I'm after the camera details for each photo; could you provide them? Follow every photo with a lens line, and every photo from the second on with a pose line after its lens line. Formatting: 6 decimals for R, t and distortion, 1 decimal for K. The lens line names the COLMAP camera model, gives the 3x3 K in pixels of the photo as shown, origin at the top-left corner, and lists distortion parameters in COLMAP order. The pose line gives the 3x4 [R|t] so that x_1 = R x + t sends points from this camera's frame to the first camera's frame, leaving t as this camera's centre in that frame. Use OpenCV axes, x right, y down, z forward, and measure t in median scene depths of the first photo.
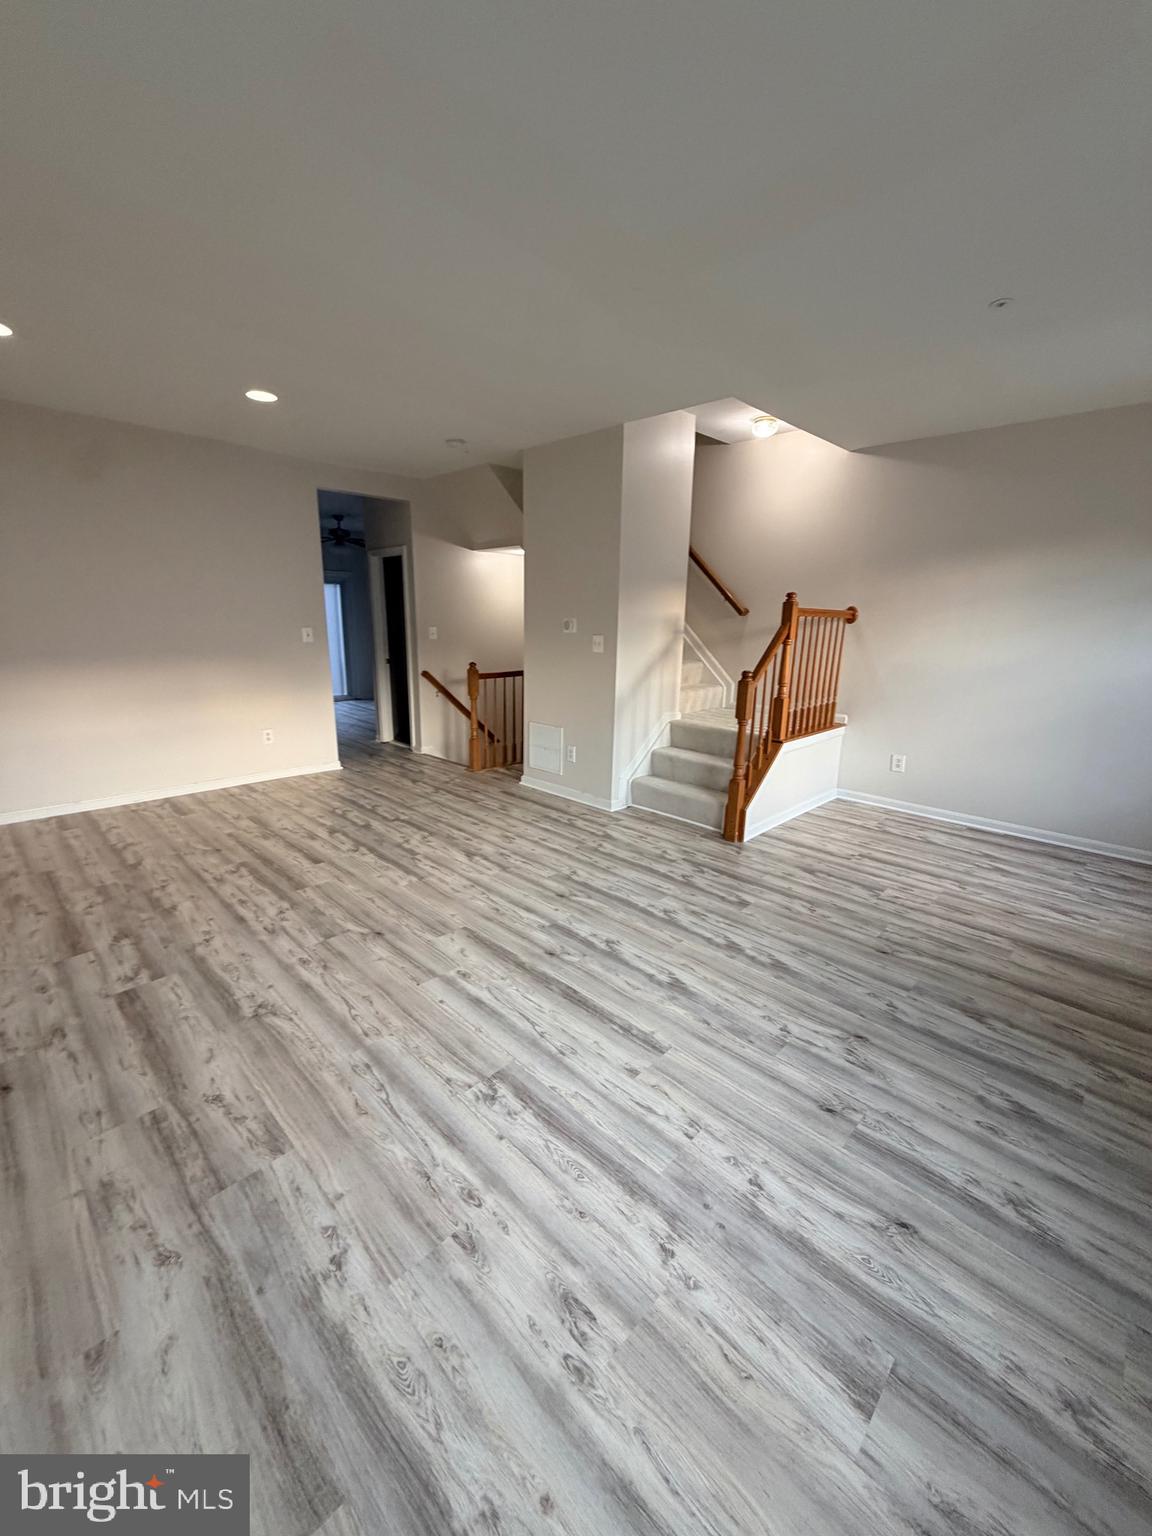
lens RADIAL K [[612.0, 0, 577.1], [0, 612.0, 759.8], [0, 0, 1]] dist [-0.001262, 0.000234]
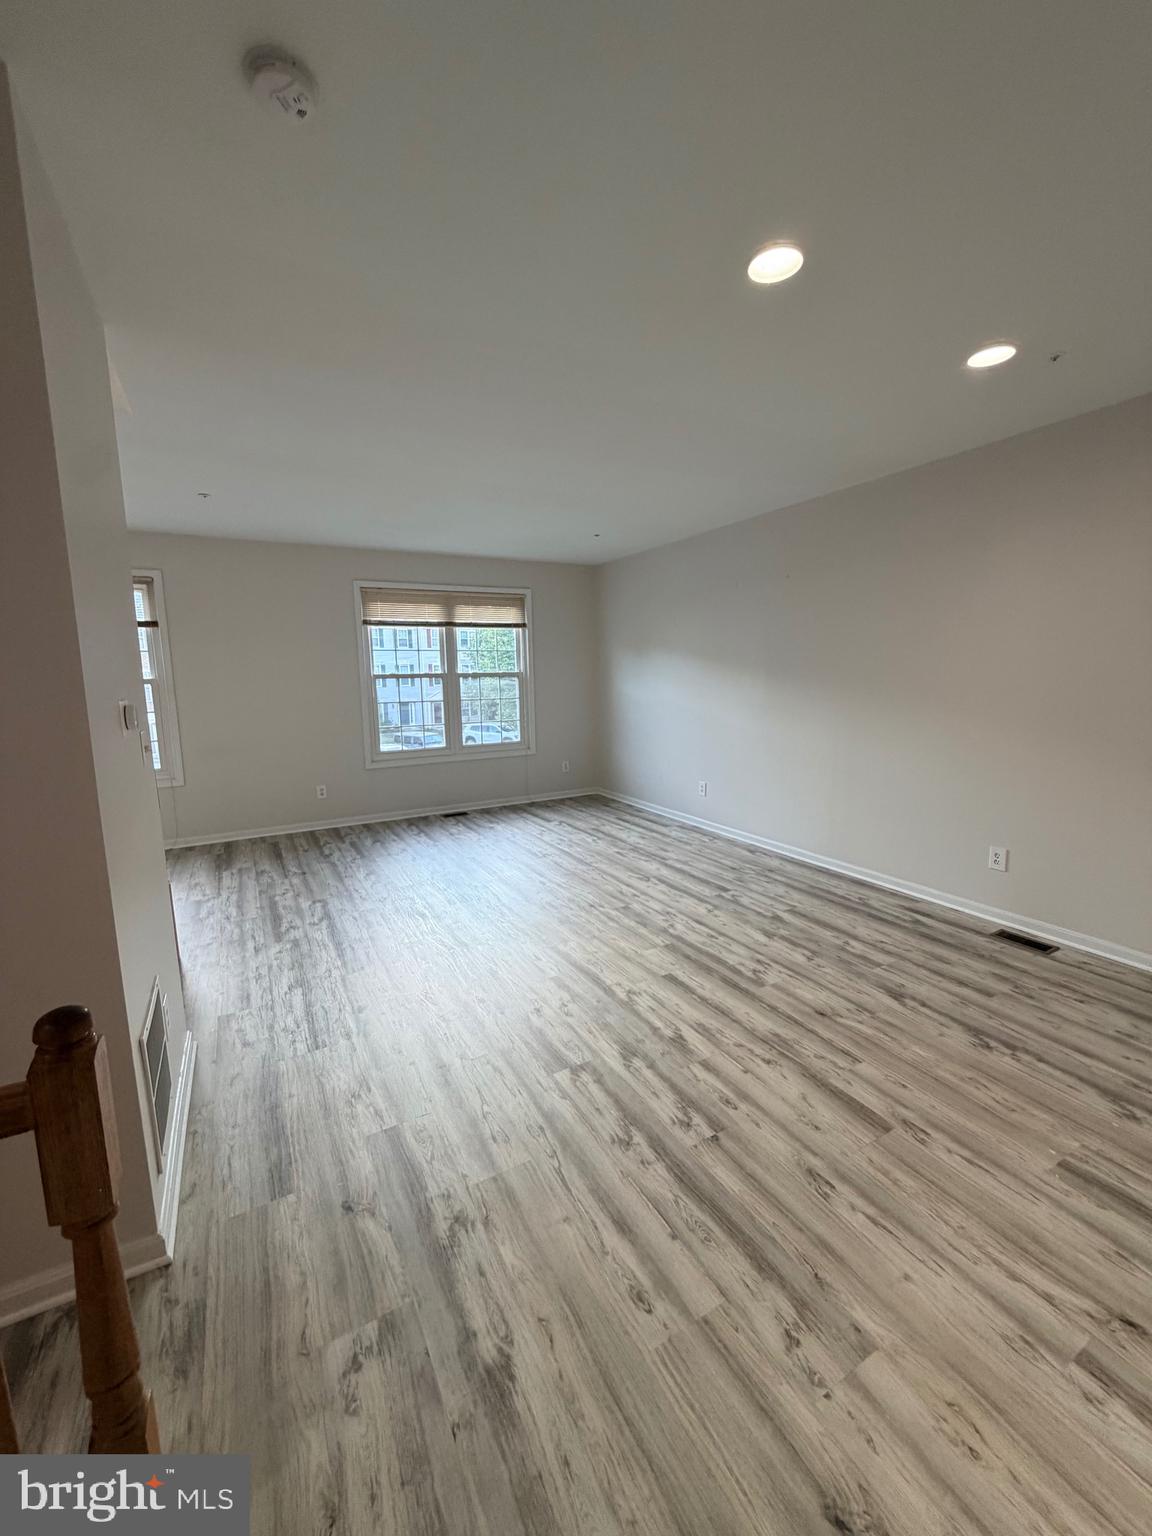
lens RADIAL K [[612.0, 0, 573.1], [0, 612.0, 775.9], [0, 0, 1]] dist [-0.001262, 0.000234]
pose [[-0.957265, -0.050045, 0.284851, -0.547924], [0.066670, 0.920205, 0.385718, -0.431677], [-0.281424, 0.388225, -0.877543, 1.741827]]
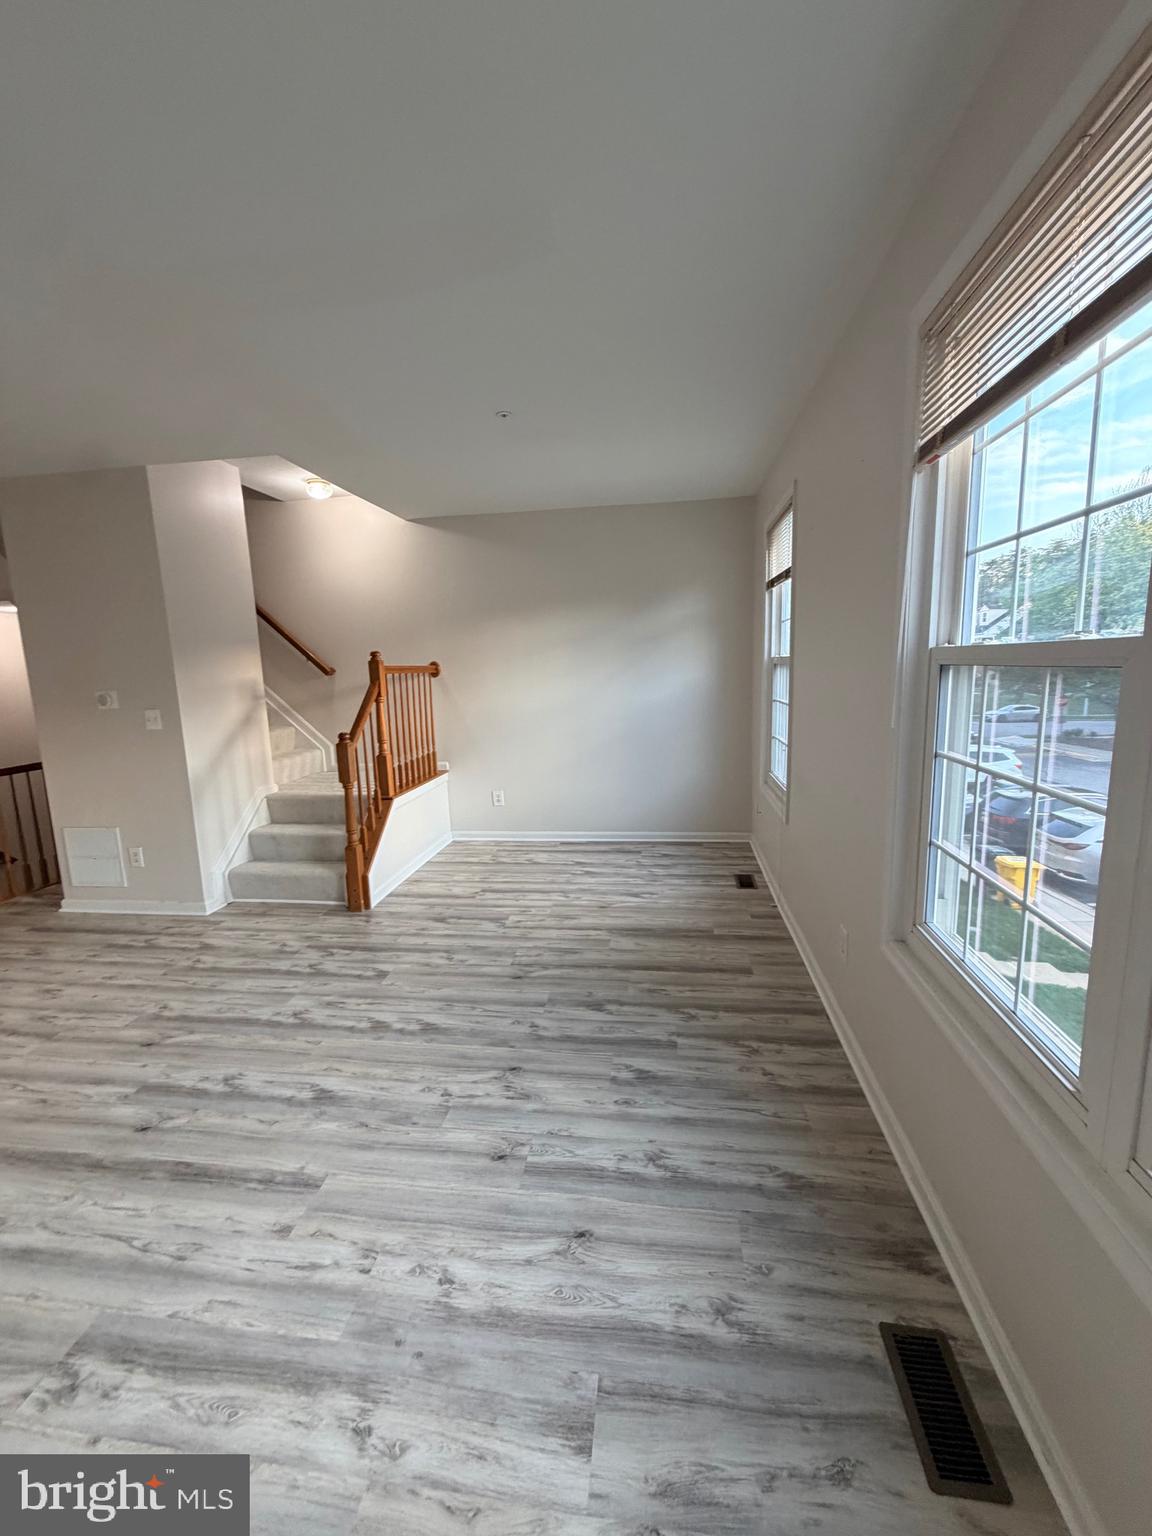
lens RADIAL K [[612.0, 0, 577.5], [0, 612.0, 760.6], [0, 0, 1]] dist [-0.001262, 0.000234]
pose [[0.802740, -0.137084, 0.580358, 0.009274], [0.184659, 0.982525, -0.023340, -0.012839], [-0.567017, 0.125904, 0.814027, 0.011893]]
